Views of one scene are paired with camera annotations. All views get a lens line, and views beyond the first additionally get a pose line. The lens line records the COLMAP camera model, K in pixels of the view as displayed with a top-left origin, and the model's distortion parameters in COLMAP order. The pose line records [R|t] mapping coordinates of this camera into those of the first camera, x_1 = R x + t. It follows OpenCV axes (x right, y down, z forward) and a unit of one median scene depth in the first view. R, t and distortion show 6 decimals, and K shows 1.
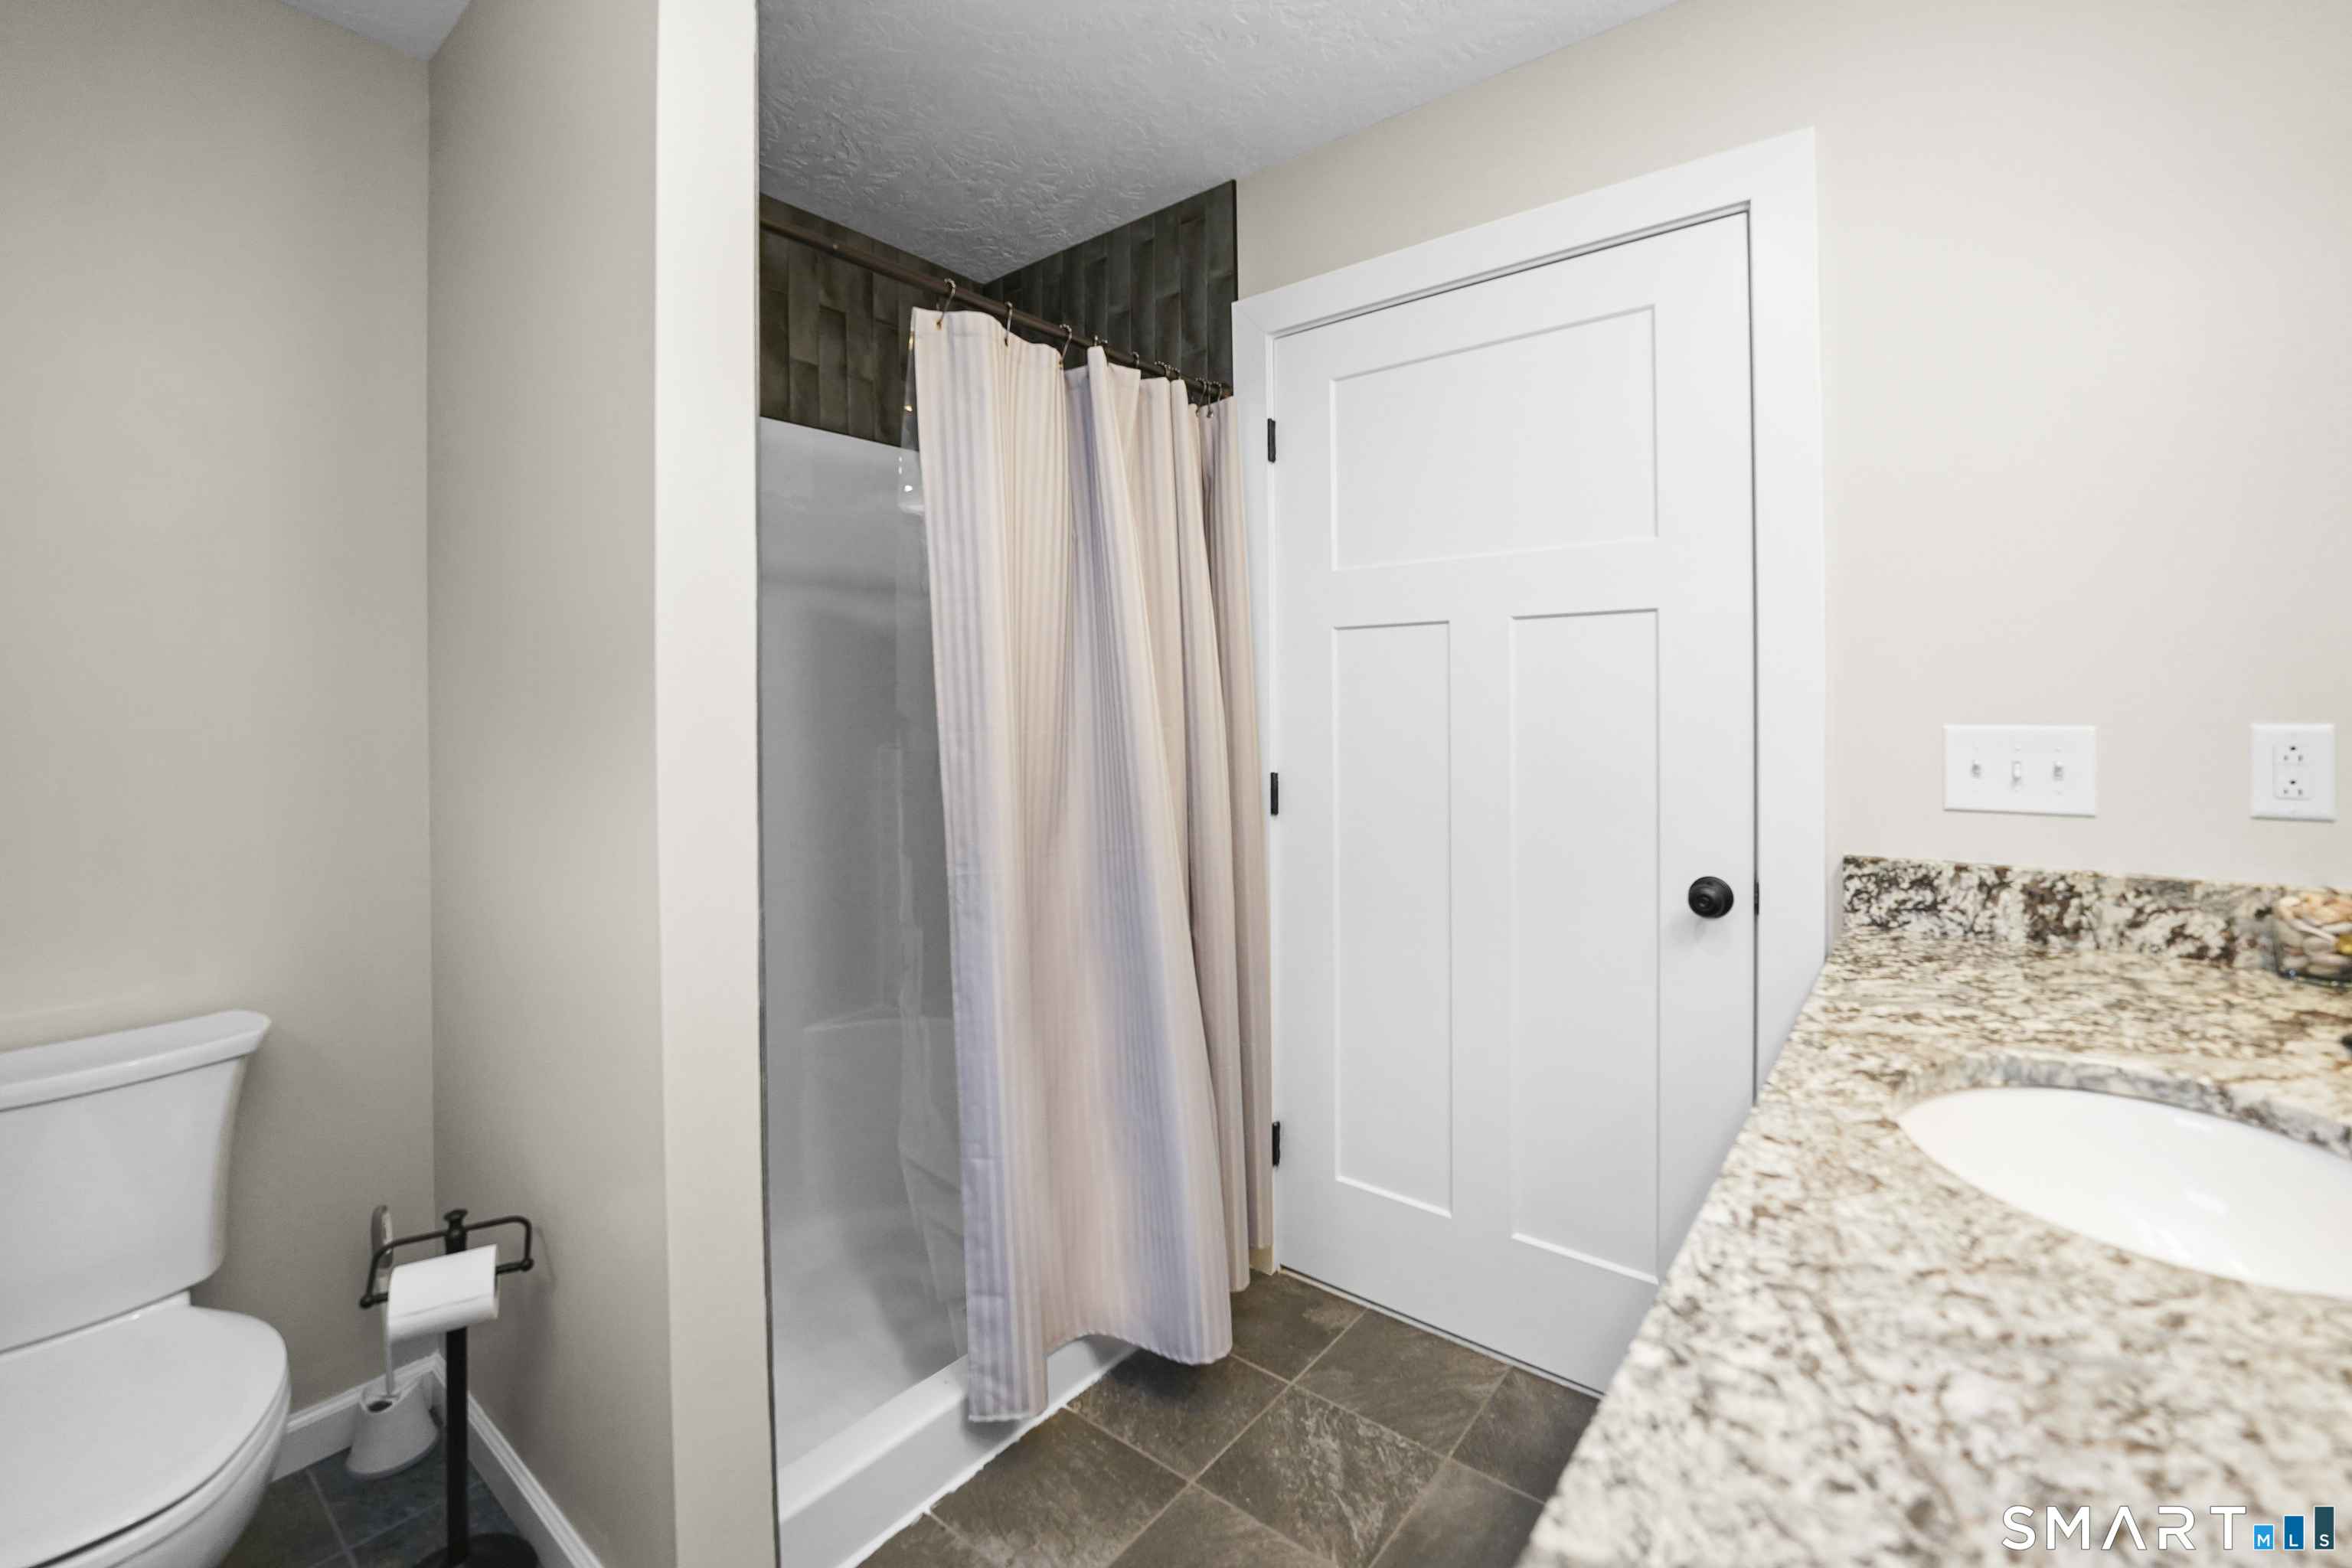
lens RADIAL K [[994.4, 0, 1173.8], [0, 994.4, 711.5], [0, 0, 1]] dist [-0.000037, 0.000008]
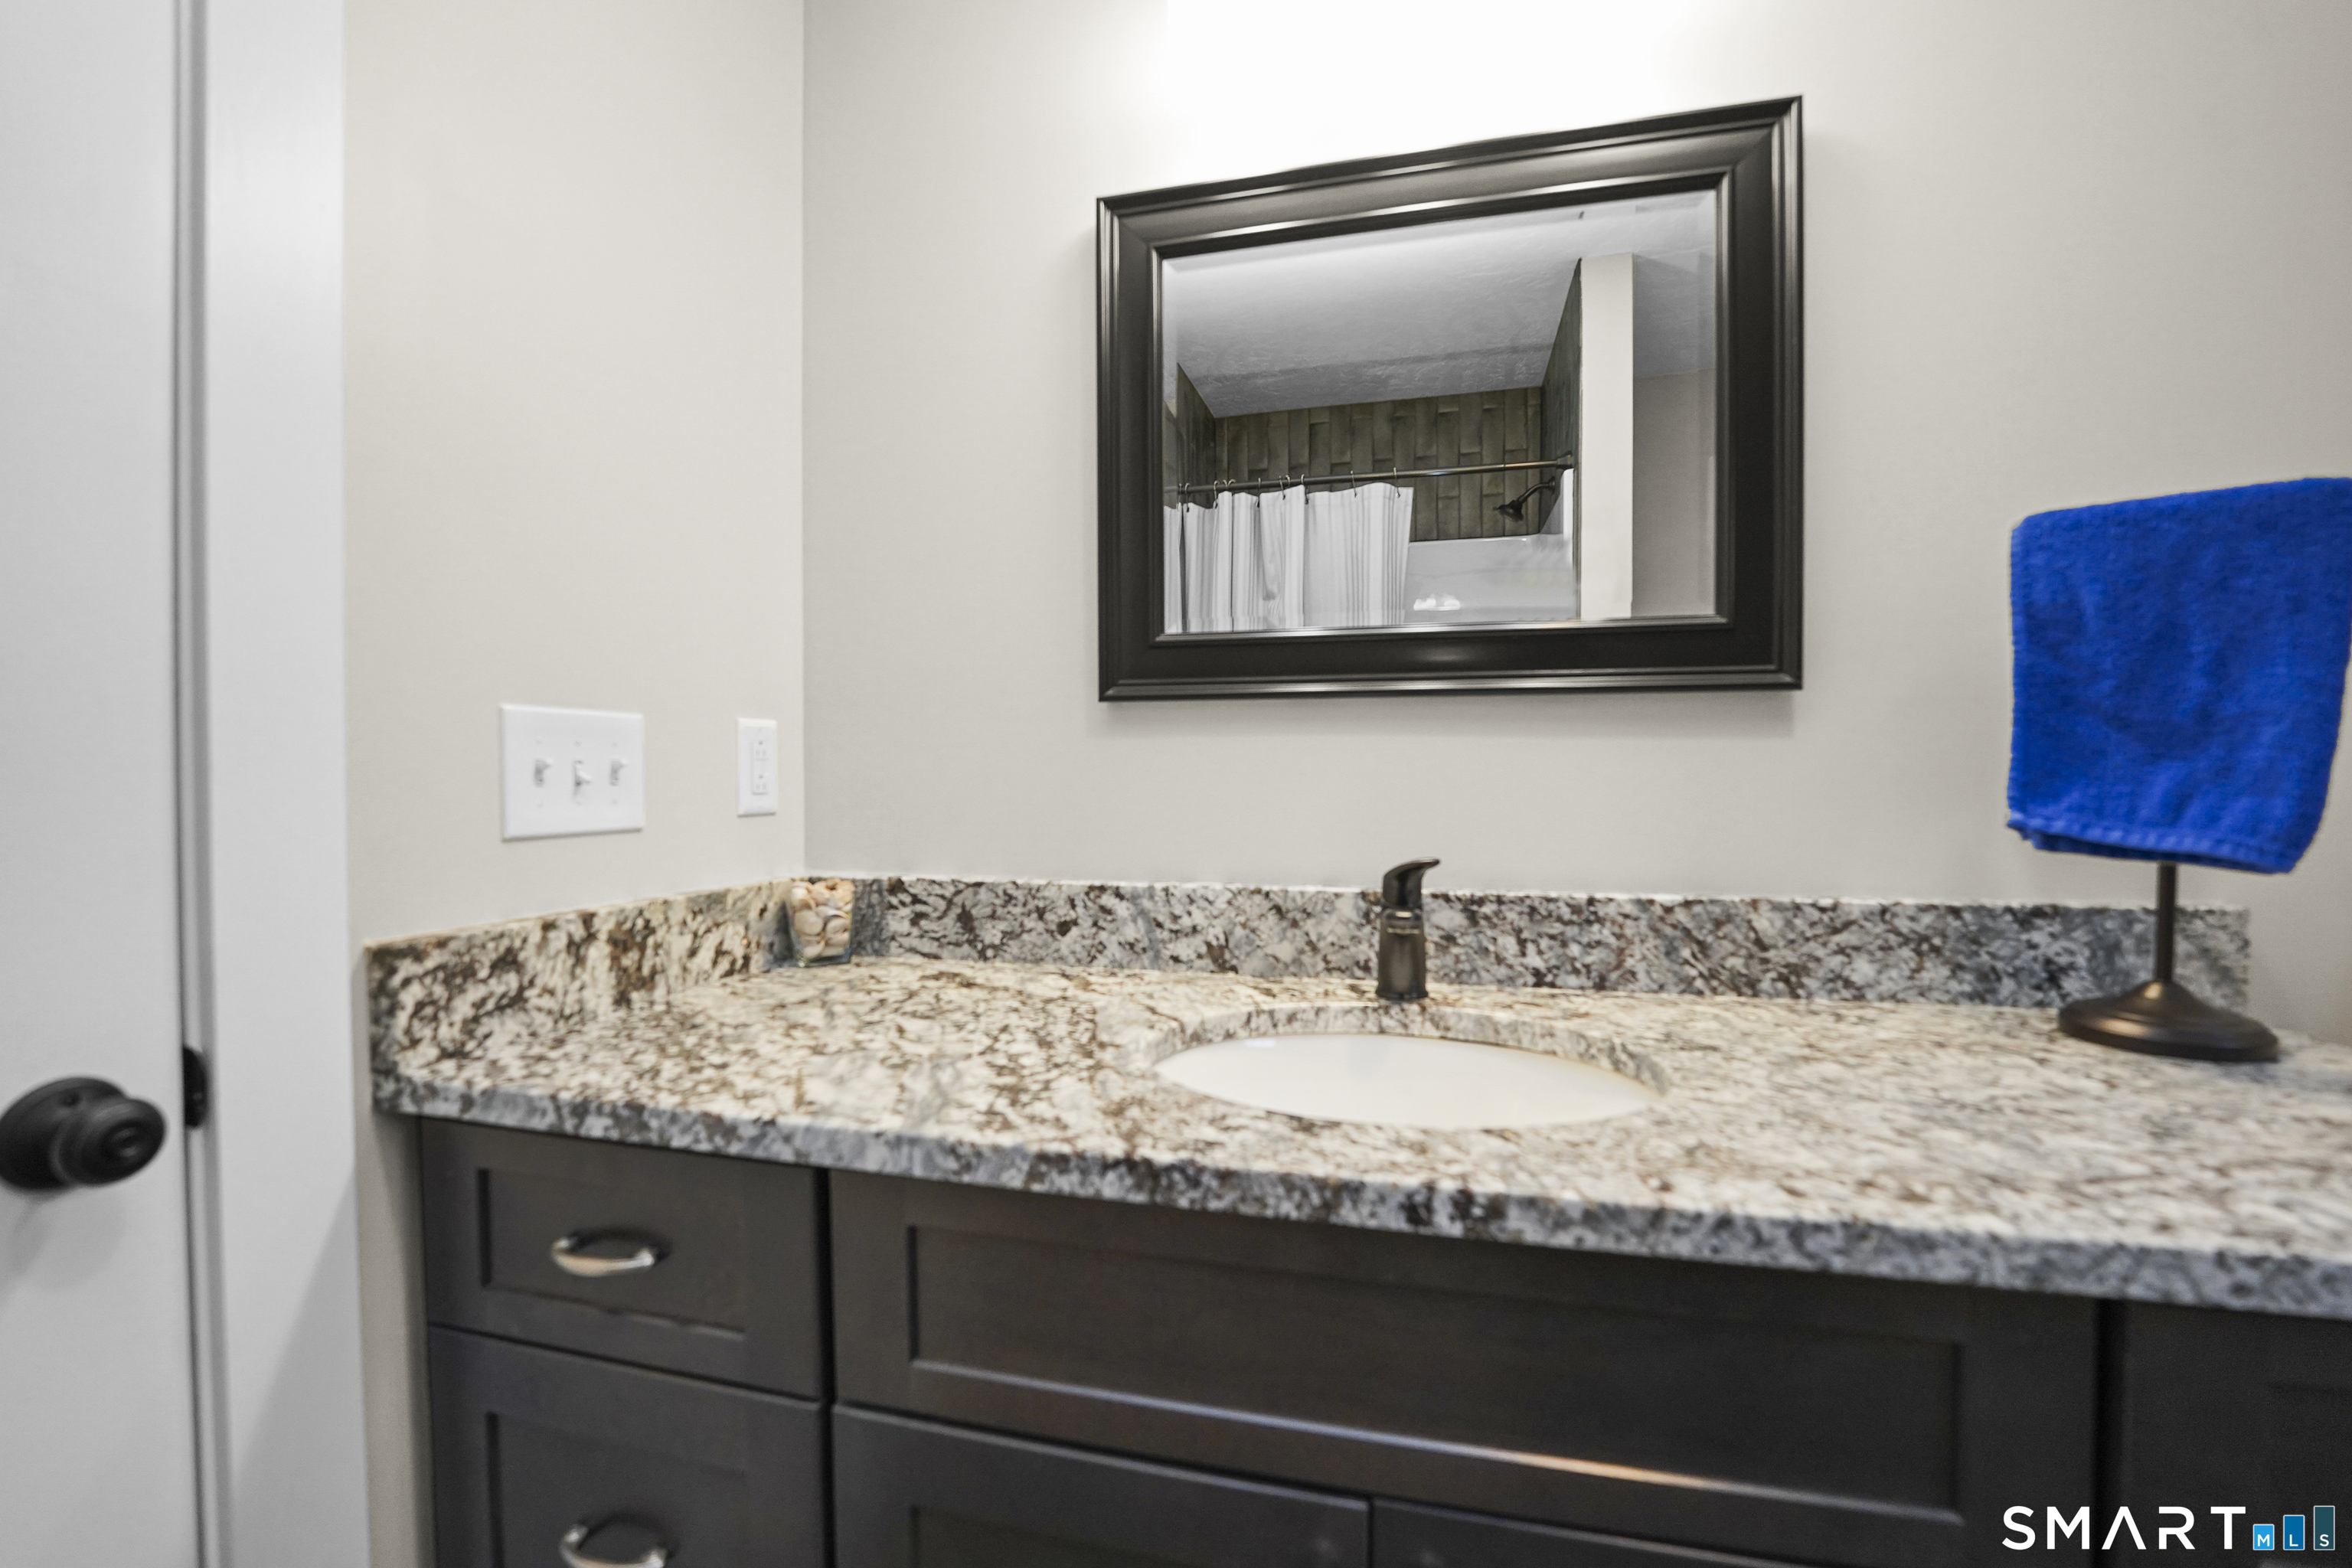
lens RADIAL K [[975.3, 0, 1176.0], [0, 975.3, 784.0], [0, 0, 1]] dist [-0.016564, 0.000505]
pose [[-0.412224, 0.000629, 0.911082, 0.052674], [0.010244, 0.999940, 0.003945, 0.069483], [-0.911025, 0.010960, -0.412206, 0.912187]]
